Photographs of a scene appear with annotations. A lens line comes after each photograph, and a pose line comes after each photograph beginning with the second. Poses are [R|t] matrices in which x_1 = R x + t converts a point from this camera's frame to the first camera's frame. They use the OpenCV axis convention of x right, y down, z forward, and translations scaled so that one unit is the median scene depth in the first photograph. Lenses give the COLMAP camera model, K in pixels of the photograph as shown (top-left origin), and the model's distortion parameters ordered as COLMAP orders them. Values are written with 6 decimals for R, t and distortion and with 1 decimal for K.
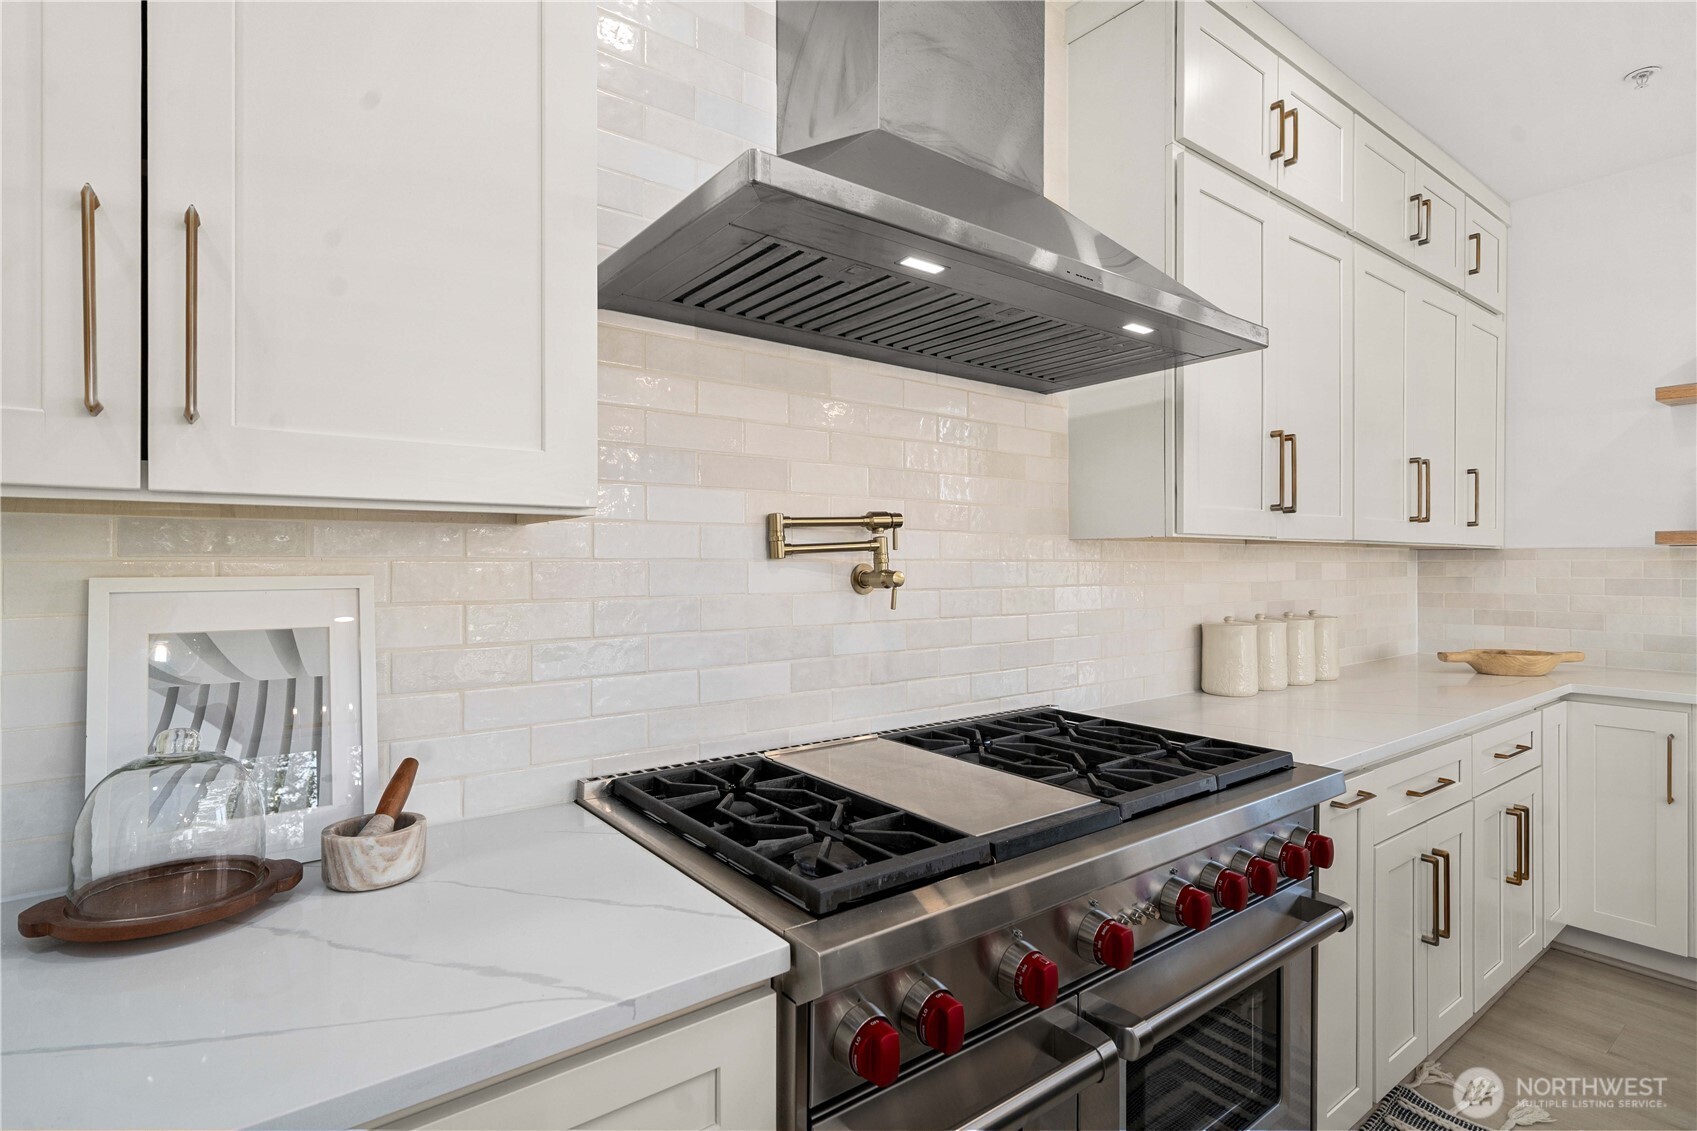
lens RADIAL K [[828.0, 0, 847.6], [0, 828.0, 562.0], [0, 0, 1]] dist [-0.000297, 0.000222]
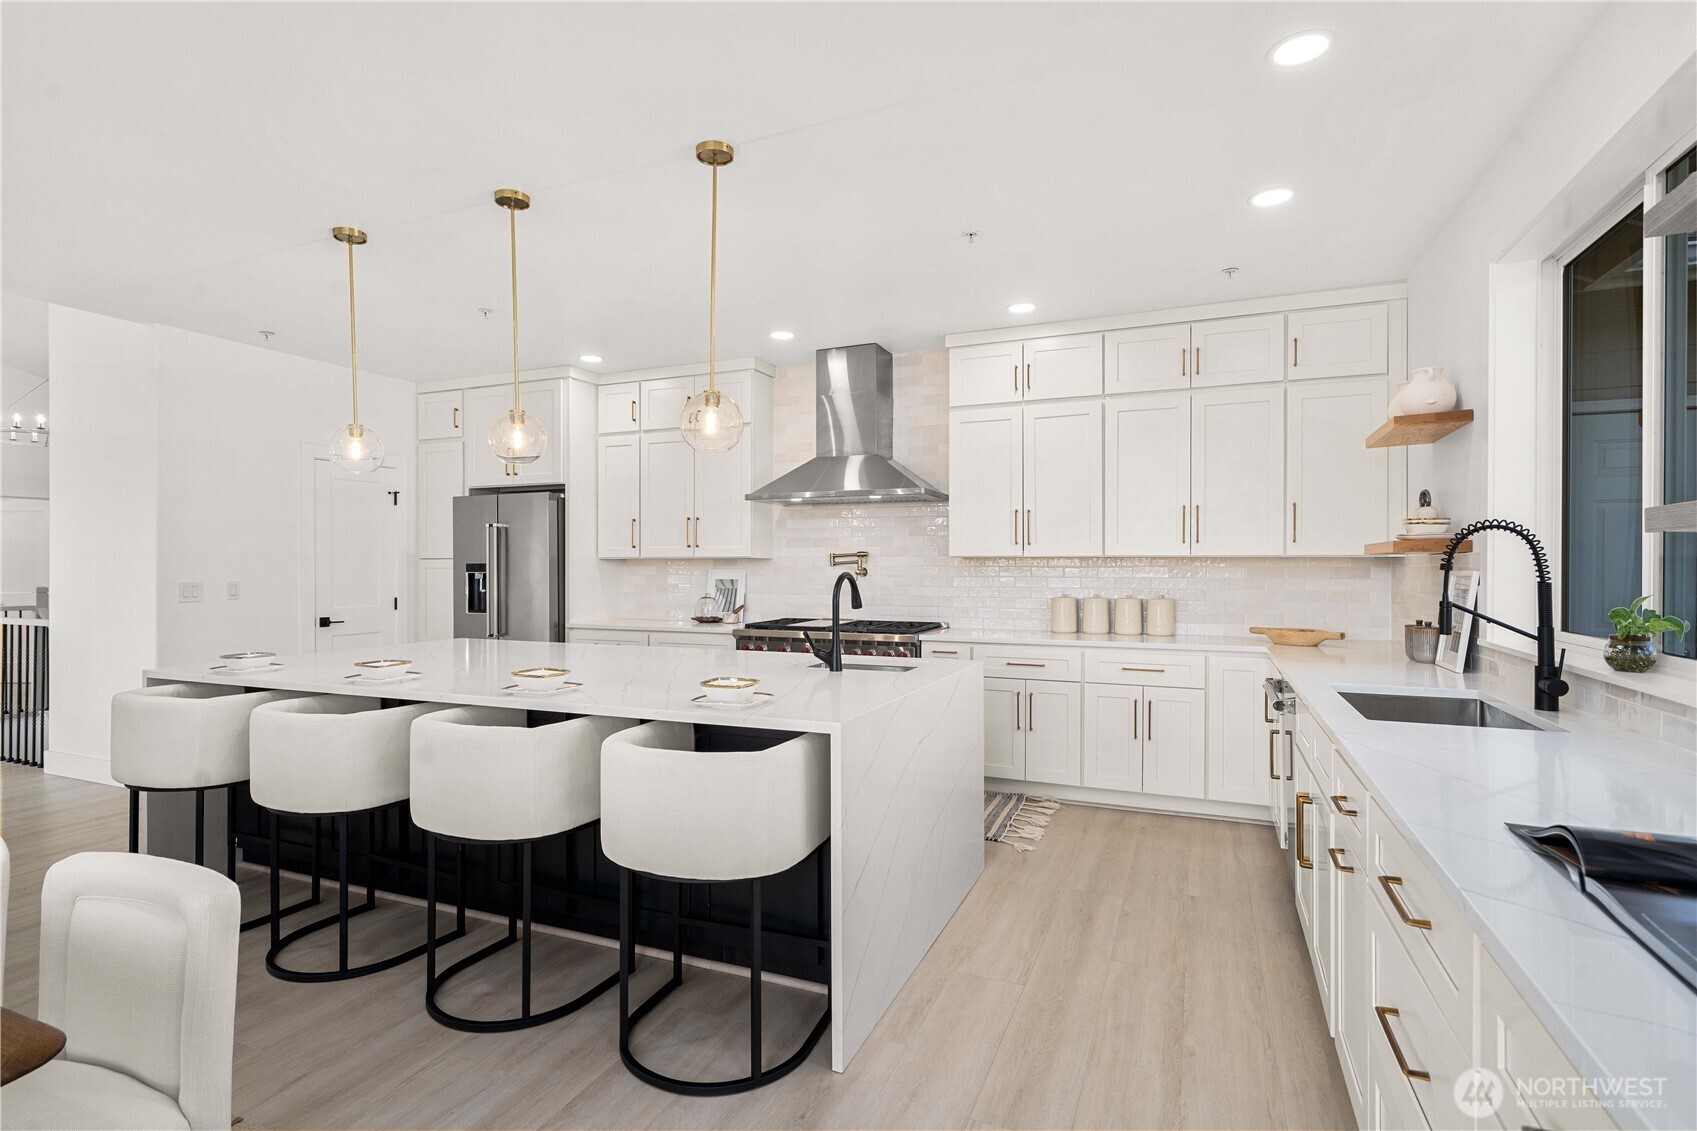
lens RADIAL K [[828.0, 0, 848.2], [0, 828.0, 565.2], [0, 0, 1]] dist [-0.000297, 0.000222]
pose [[0.502236, -0.002371, -0.864727, 3.084098], [-0.001008, 0.999994, -0.003327, 0.004102], [0.864730, 0.002543, 0.502231, -0.748857]]
